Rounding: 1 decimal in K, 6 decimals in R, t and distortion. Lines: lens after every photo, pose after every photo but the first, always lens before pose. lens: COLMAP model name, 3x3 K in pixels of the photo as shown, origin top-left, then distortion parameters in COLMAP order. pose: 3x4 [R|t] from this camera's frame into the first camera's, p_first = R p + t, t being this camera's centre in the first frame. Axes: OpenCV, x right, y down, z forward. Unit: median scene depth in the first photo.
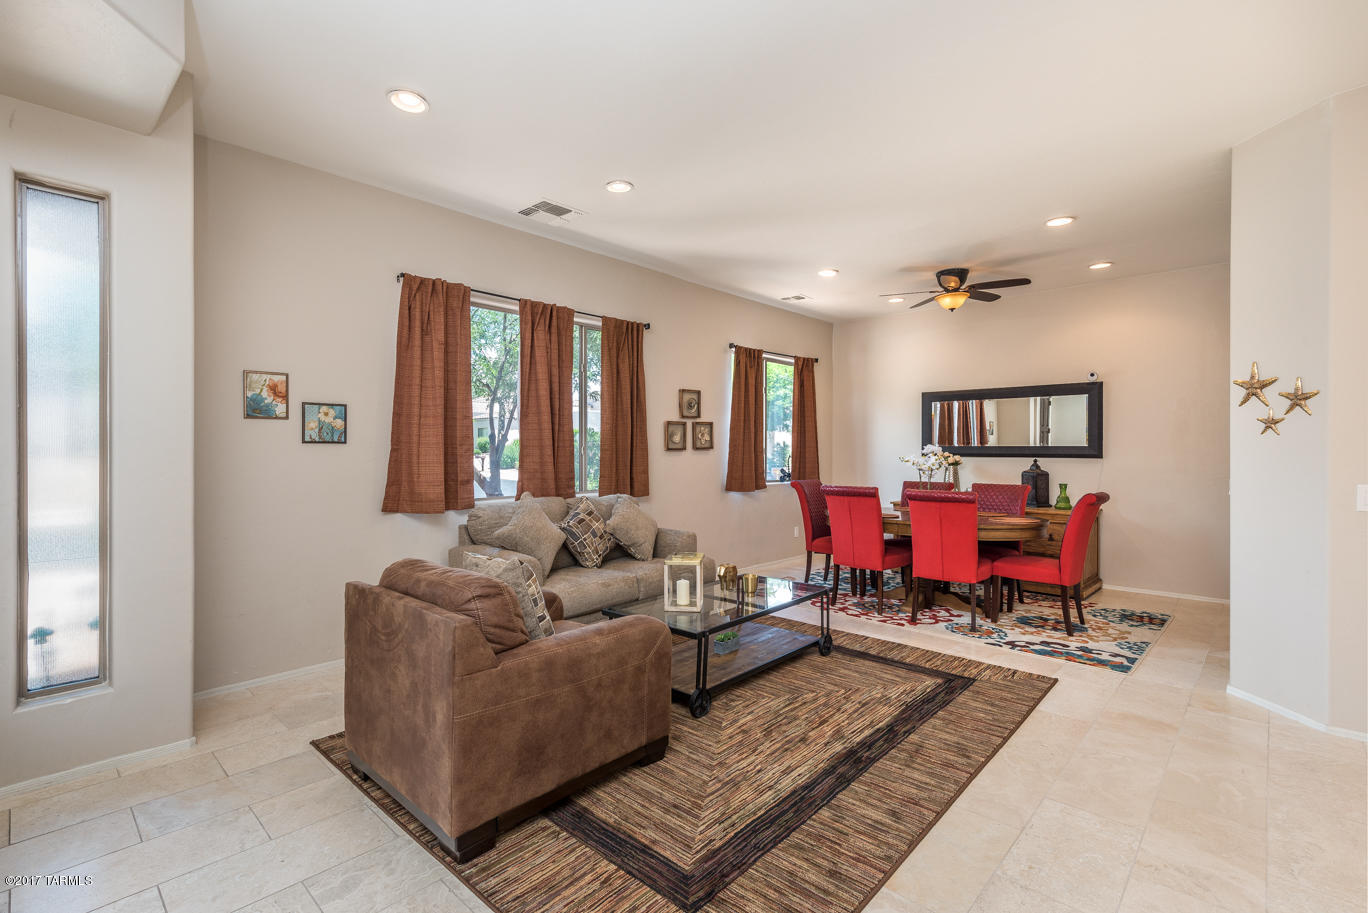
lens RADIAL K [[625.6, 0, 684.3], [0, 625.6, 452.2], [0, 0, 1]] dist [0.023678, 0.000292]
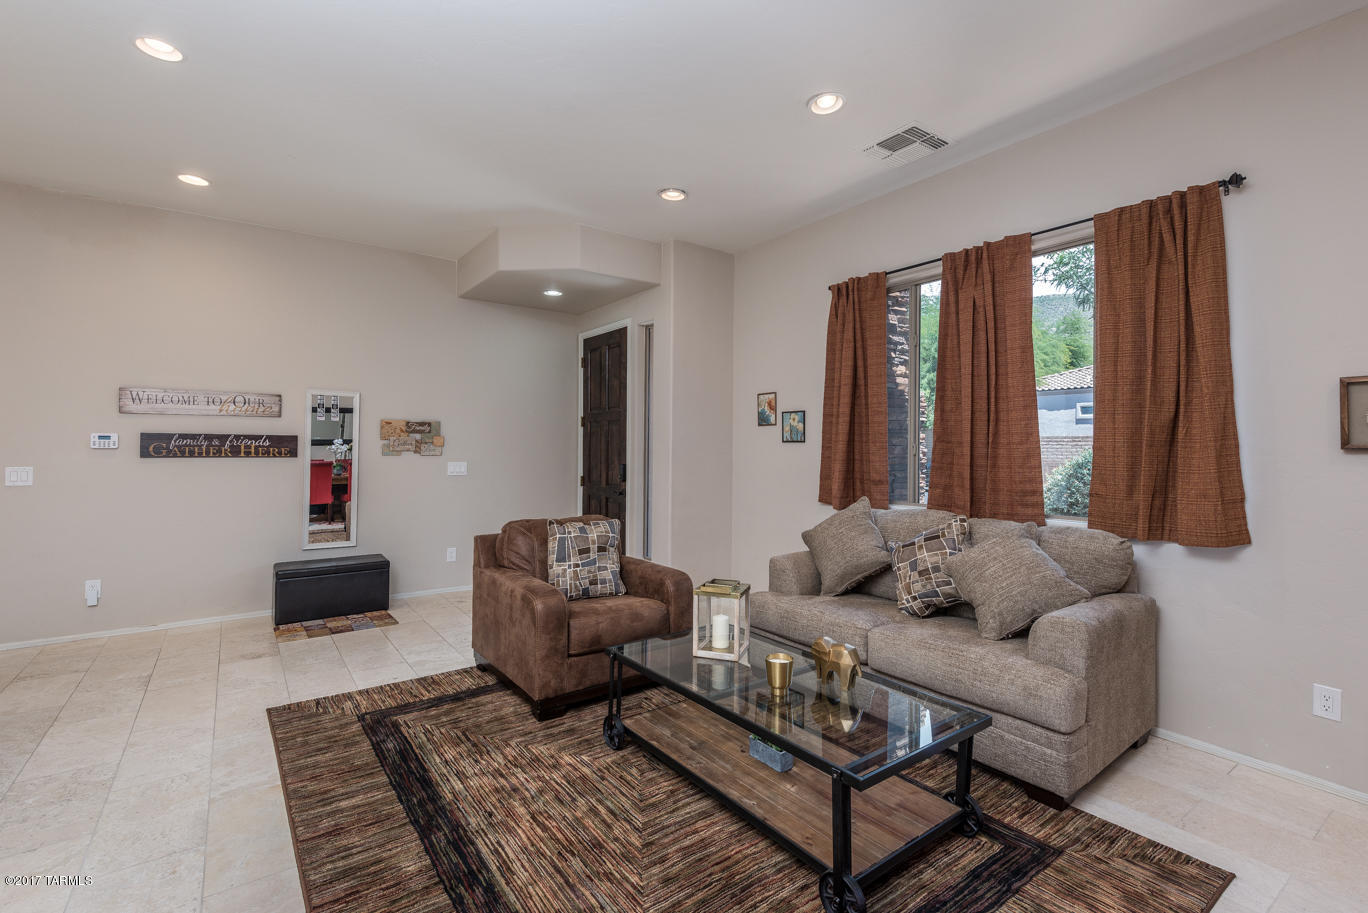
lens RADIAL K [[625.6, 0, 694.0], [0, 625.6, 447.7], [0, 0, 1]] dist [0.023678, 0.000292]
pose [[-0.193104, 0.013630, -0.981084, 2.330309], [0.008106, 0.999892, 0.012296, -0.065184], [0.981145, -0.005579, -0.193193, 3.377543]]
